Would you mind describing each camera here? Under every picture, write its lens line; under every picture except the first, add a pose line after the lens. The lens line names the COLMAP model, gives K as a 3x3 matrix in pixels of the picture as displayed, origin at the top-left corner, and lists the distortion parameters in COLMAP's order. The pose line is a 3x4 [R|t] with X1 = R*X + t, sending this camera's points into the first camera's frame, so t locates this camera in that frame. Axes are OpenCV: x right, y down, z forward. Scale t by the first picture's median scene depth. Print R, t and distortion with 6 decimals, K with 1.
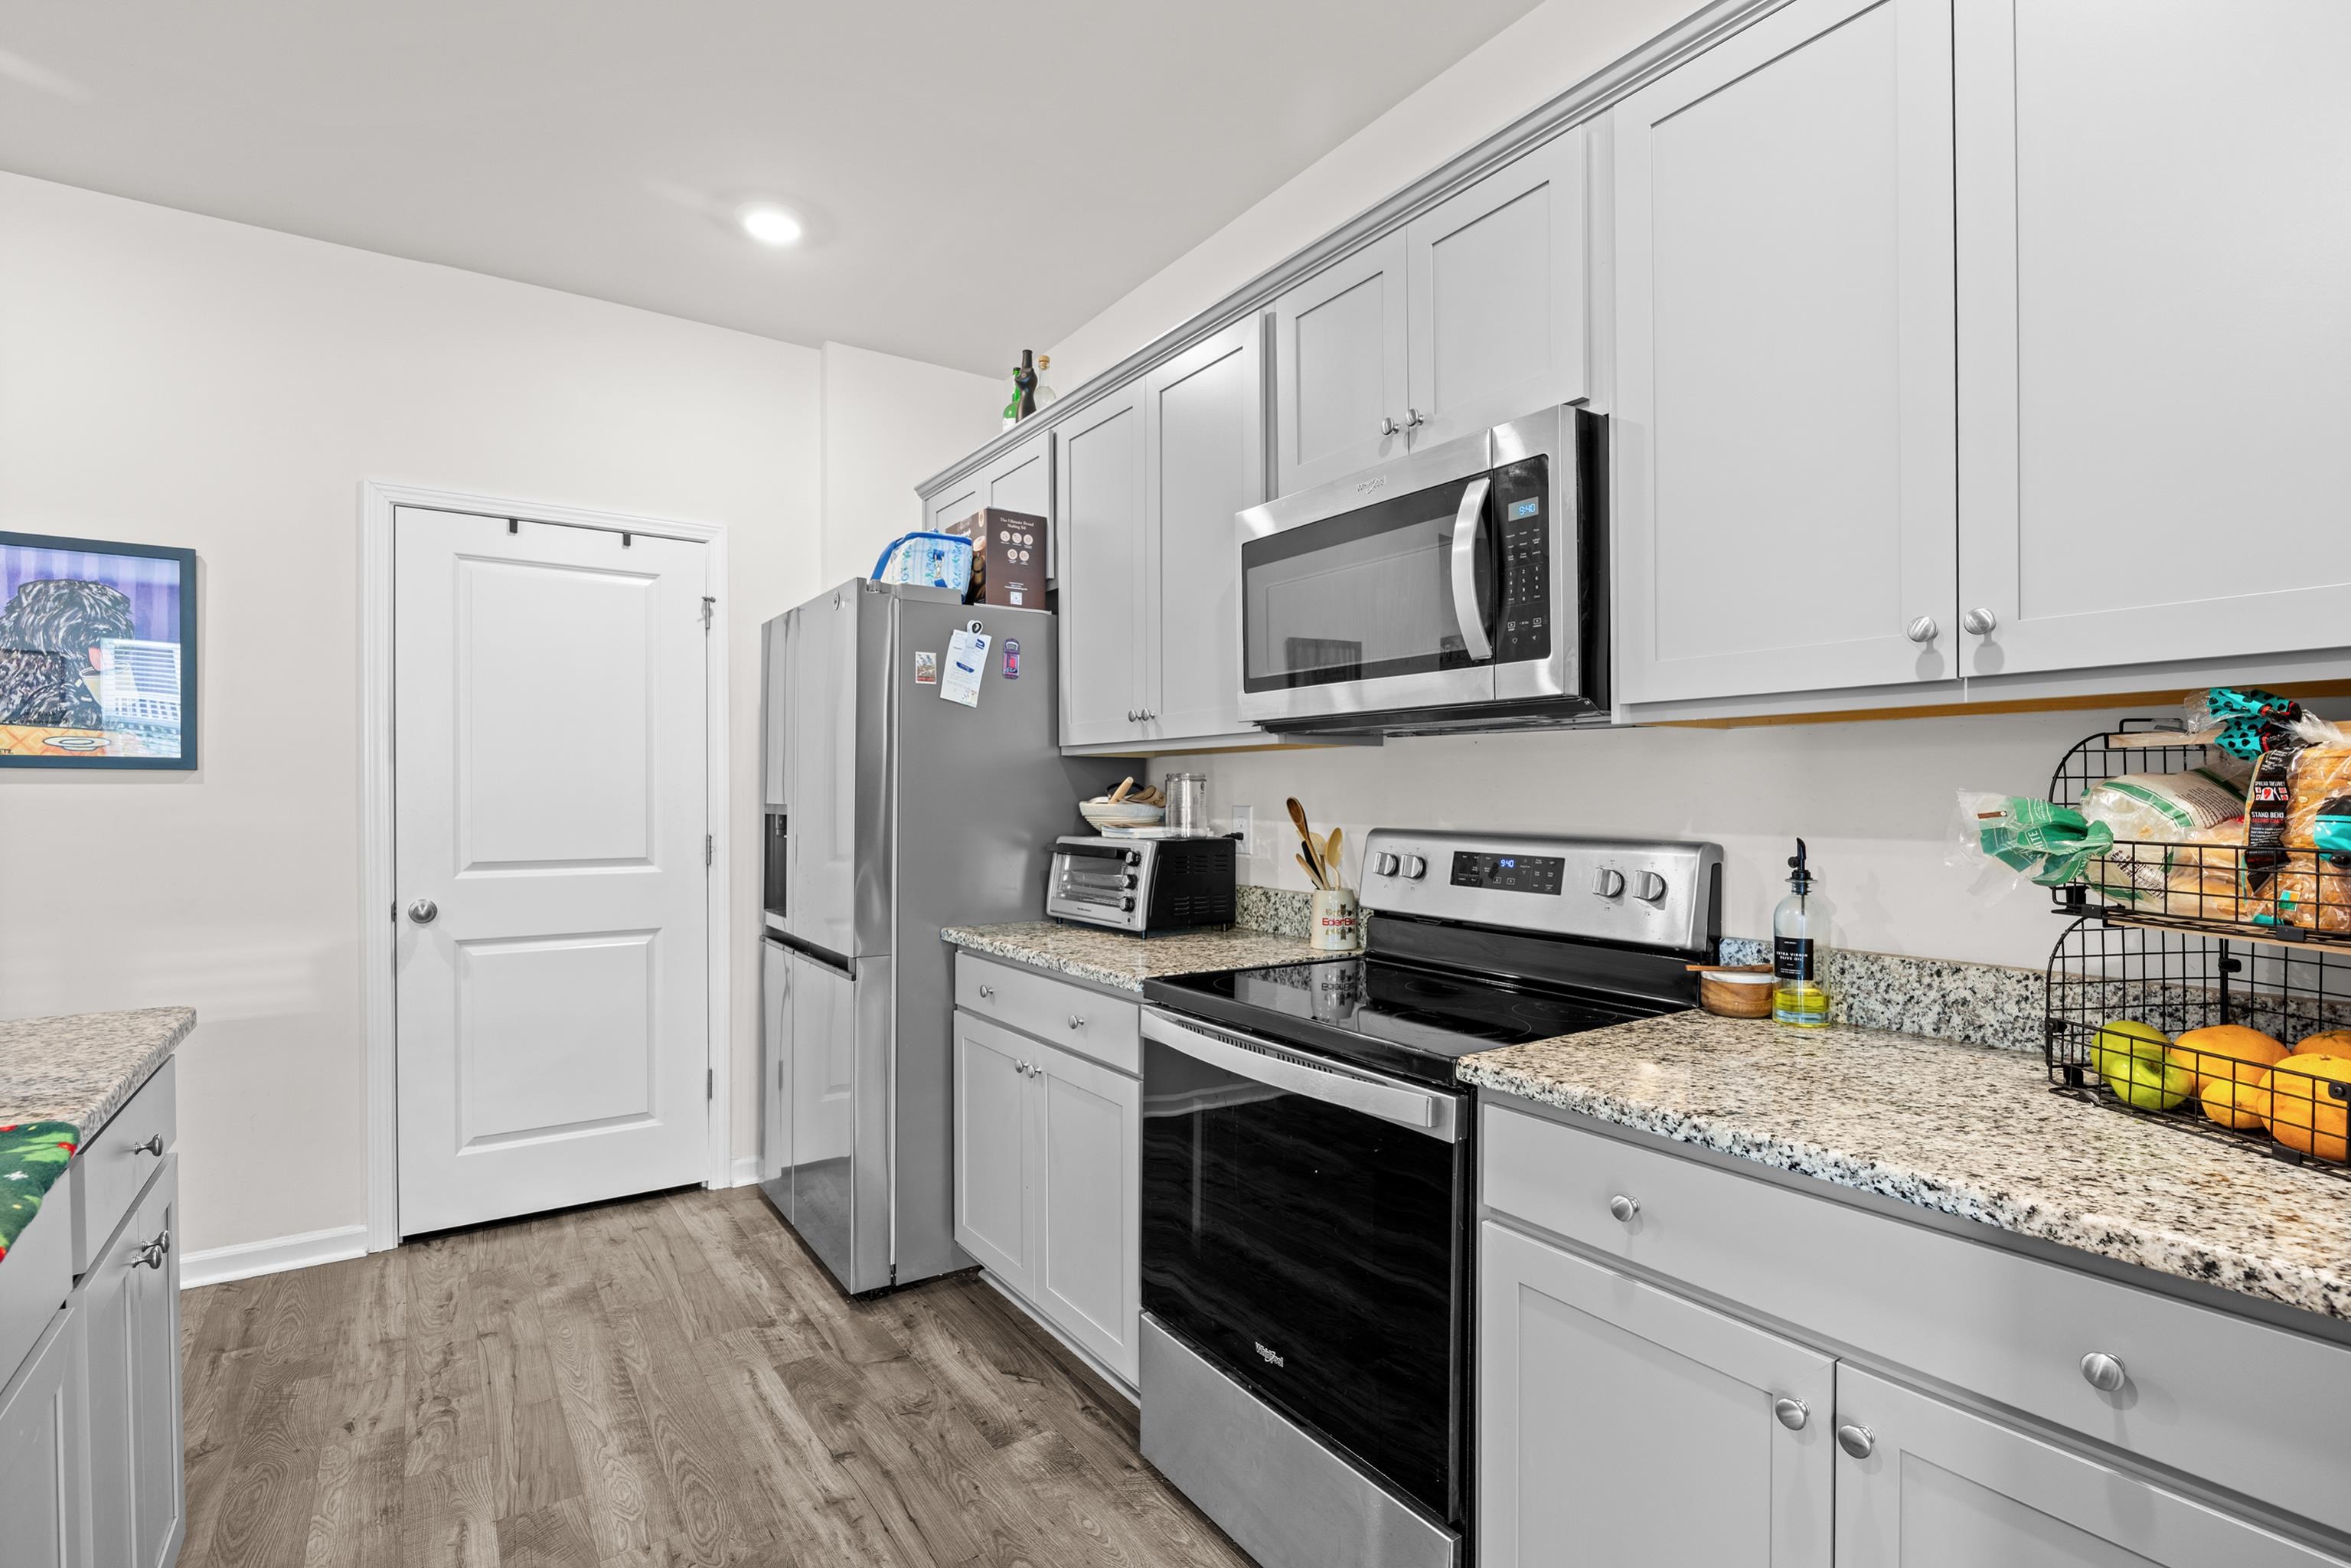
lens RADIAL K [[1106.0, 0, 1179.1], [0, 1106.0, 798.9], [0, 0, 1]] dist [-0.011268, 0.001303]
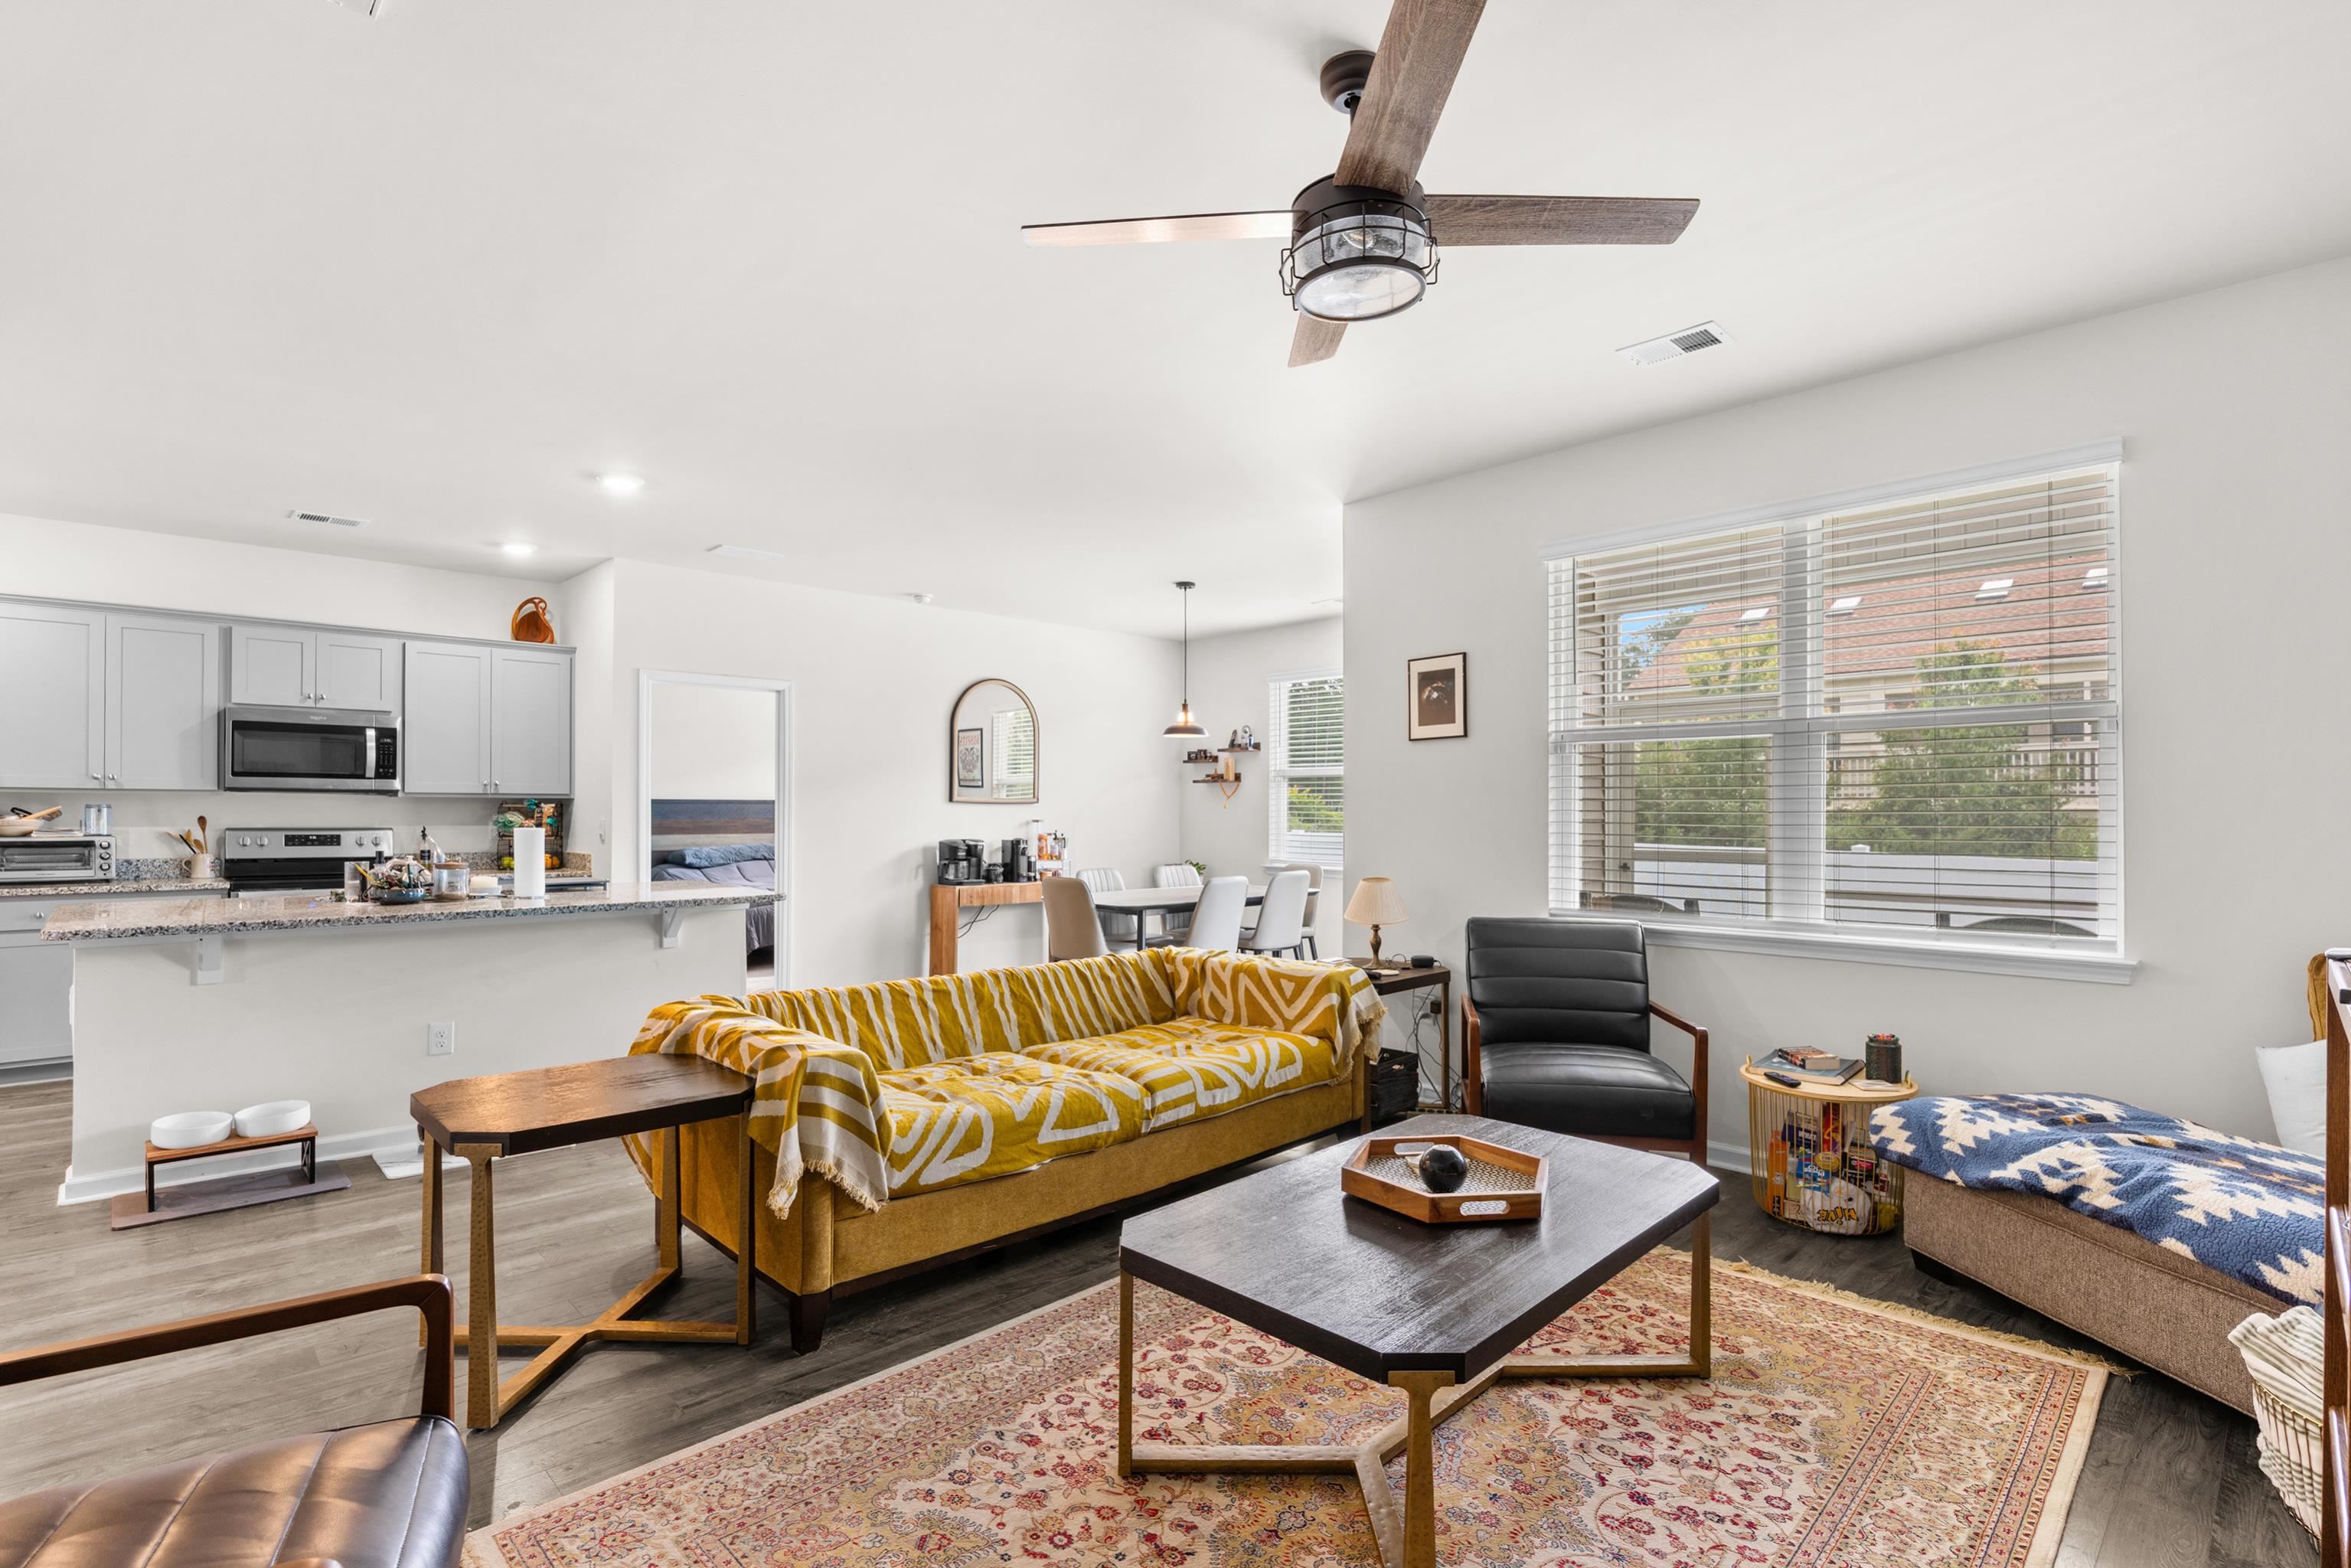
lens RADIAL K [[1106.0, 0, 1173.6], [0, 1106.0, 811.0], [0, 0, 1]] dist [-0.011268, 0.001303]
pose [[-0.155877, 0.001301, 0.987776, -2.583541], [-0.000105, 0.999999, -0.001334, -0.008656], [-0.987776, -0.000312, -0.155877, -0.729925]]
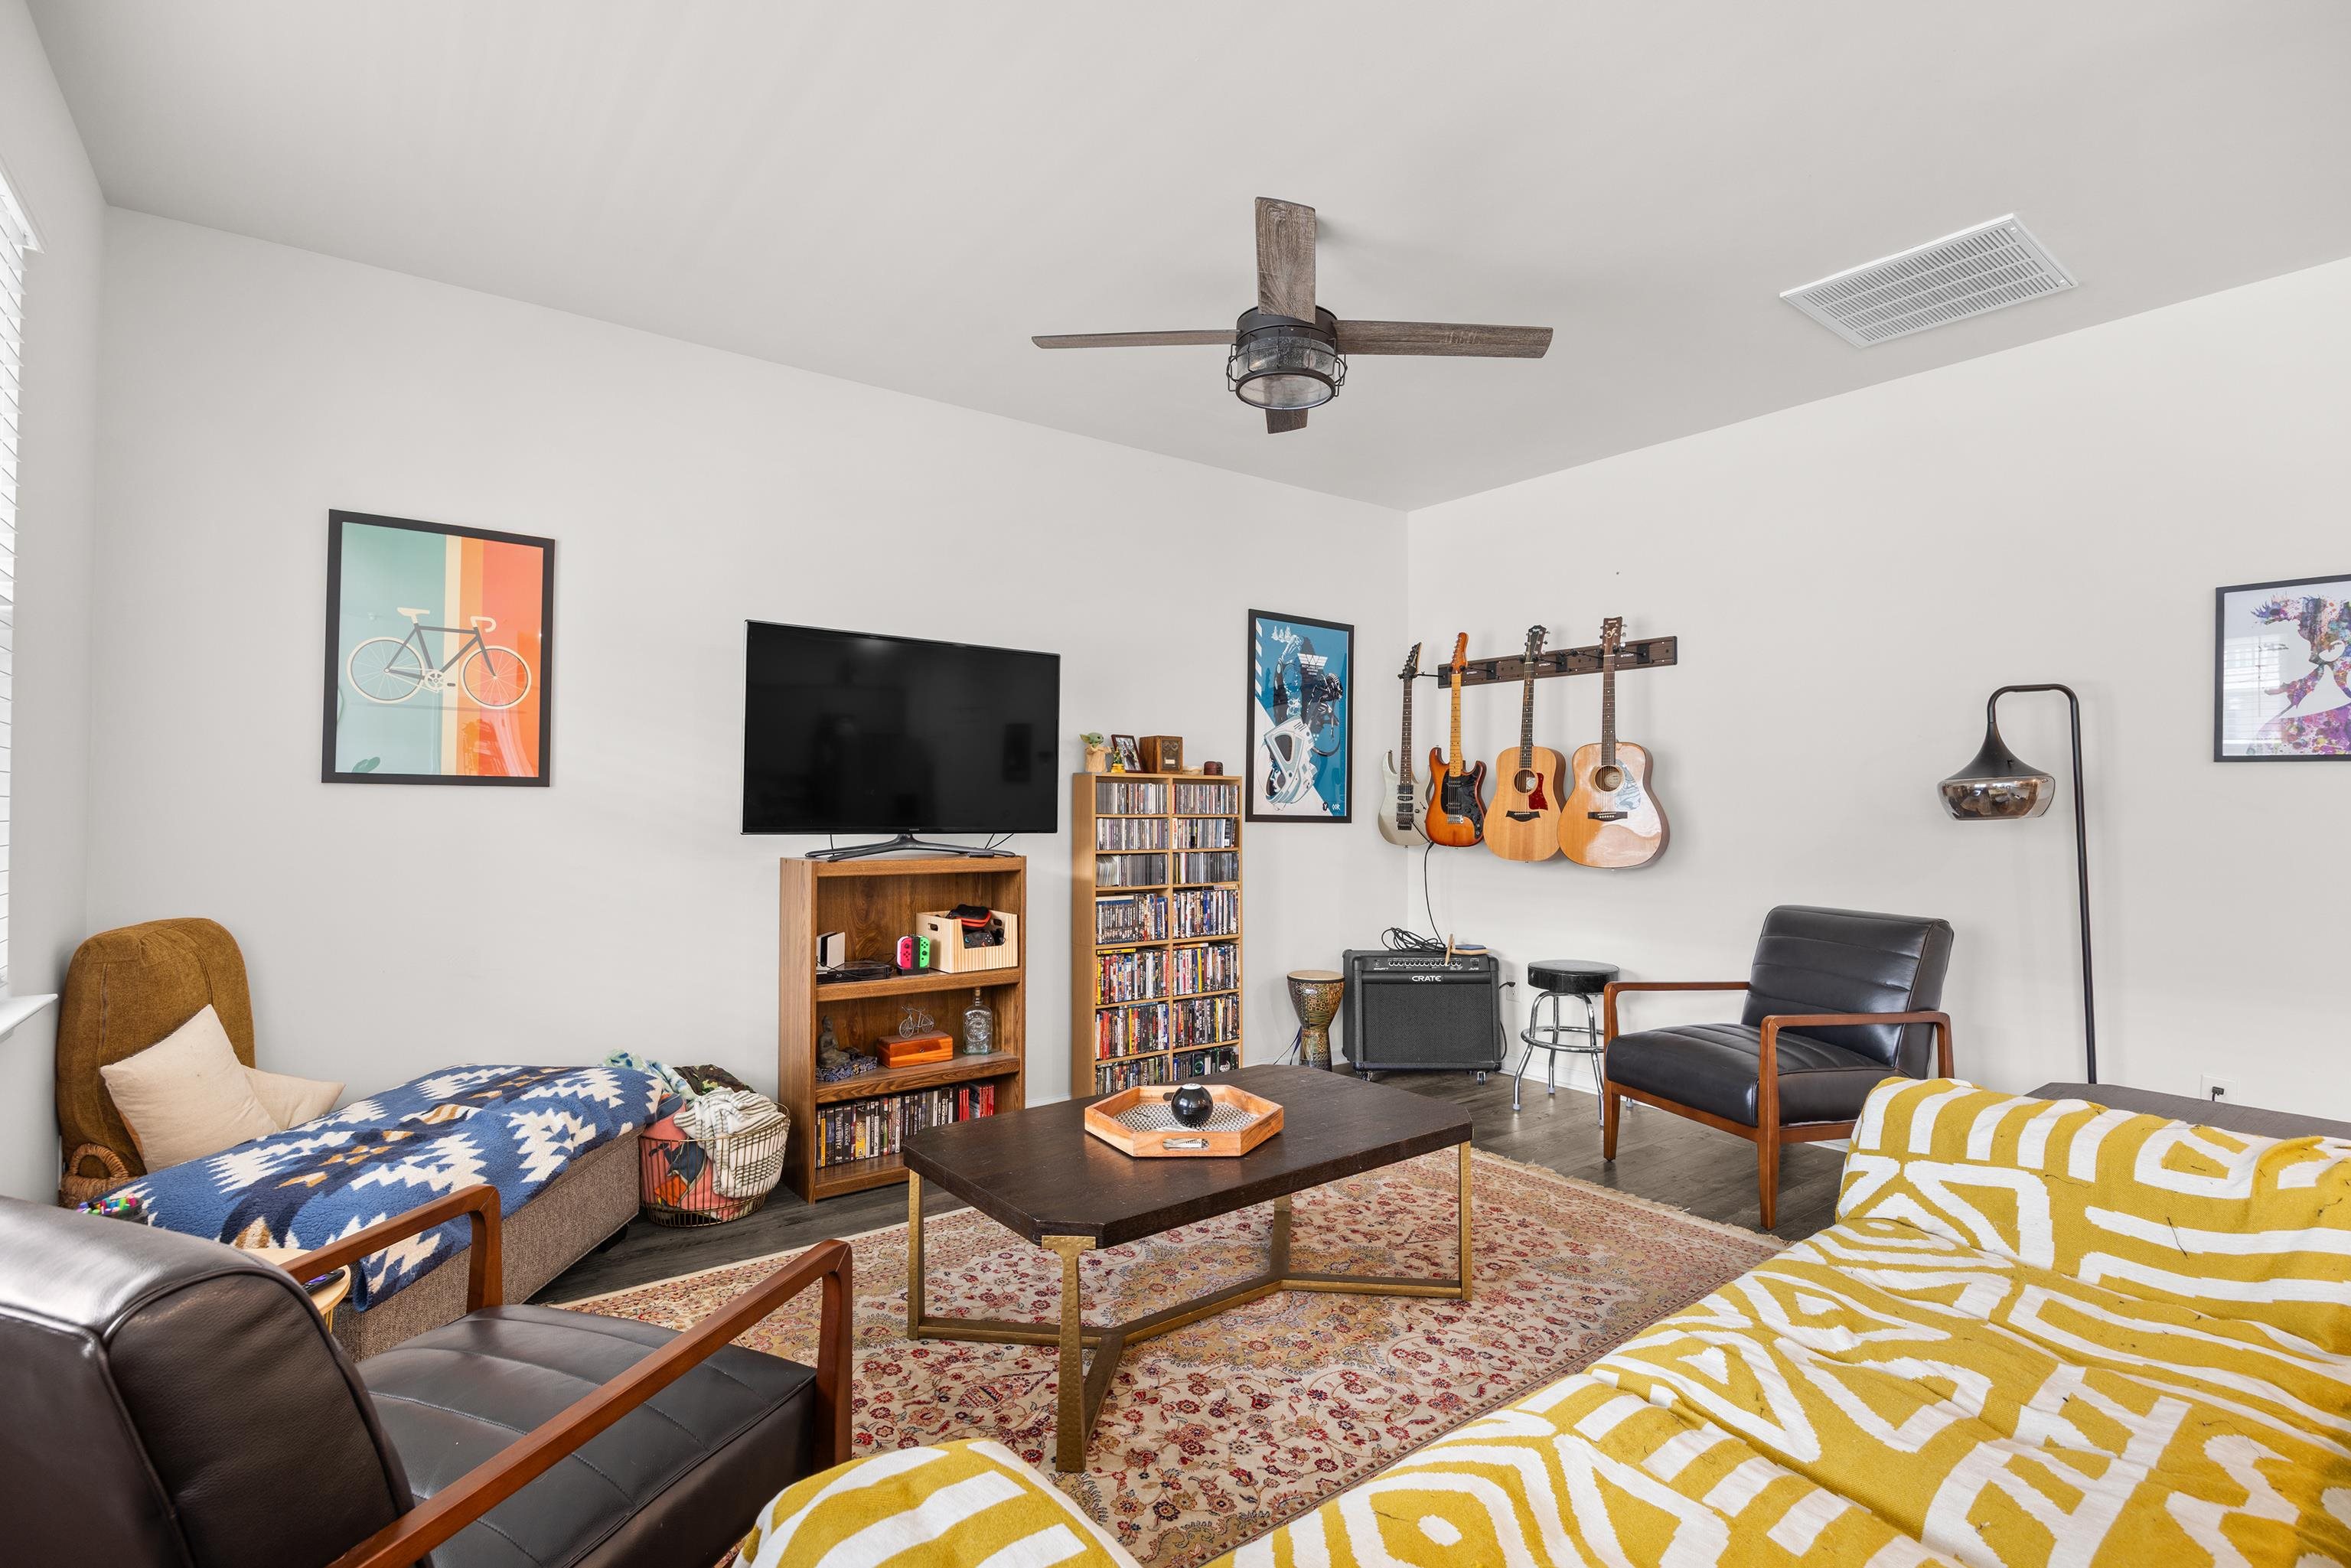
lens RADIAL K [[1106.0, 0, 1170.1], [0, 1106.0, 802.3], [0, 0, 1]] dist [-0.011268, 0.001303]
pose [[0.029825, -0.007239, -0.999529, -0.577370], [-0.005201, 0.999959, -0.007398, 0.014497], [0.999542, 0.005419, 0.029786, -1.169735]]
